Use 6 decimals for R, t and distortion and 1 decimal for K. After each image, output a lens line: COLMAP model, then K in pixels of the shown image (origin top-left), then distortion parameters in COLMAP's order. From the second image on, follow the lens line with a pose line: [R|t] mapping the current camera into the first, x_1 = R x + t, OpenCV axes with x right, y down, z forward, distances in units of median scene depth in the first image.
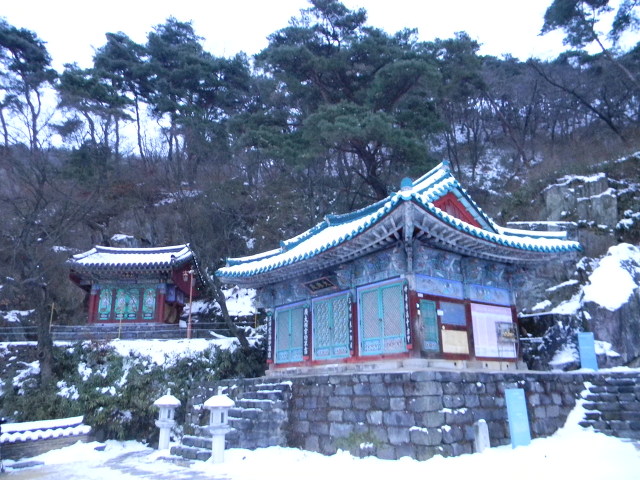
lens RADIAL K [[509.9, 0, 320.0], [0, 509.9, 240.0], [0, 0, 1]] dist [0.005447, -0.016435]
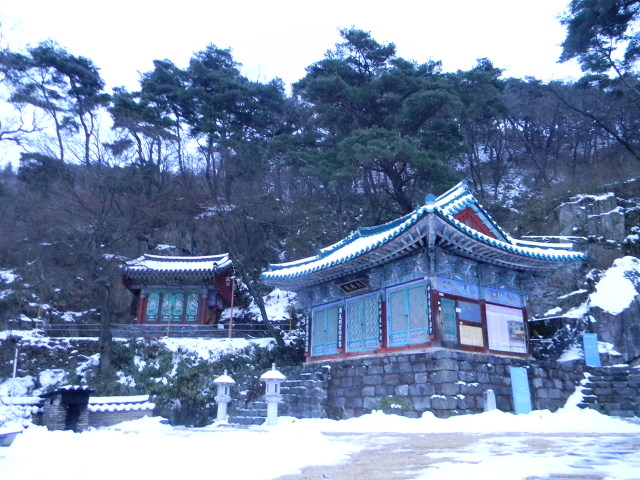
lens RADIAL K [[509.9, 0, 320.0], [0, 509.9, 240.0], [0, 0, 1]] dist [0.005447, -0.016435]
pose [[0.998920, 0.014731, -0.044077, -0.019961], [-0.016210, 0.999311, -0.033386, 0.017583], [0.043555, 0.034065, 0.998470, -0.117909]]
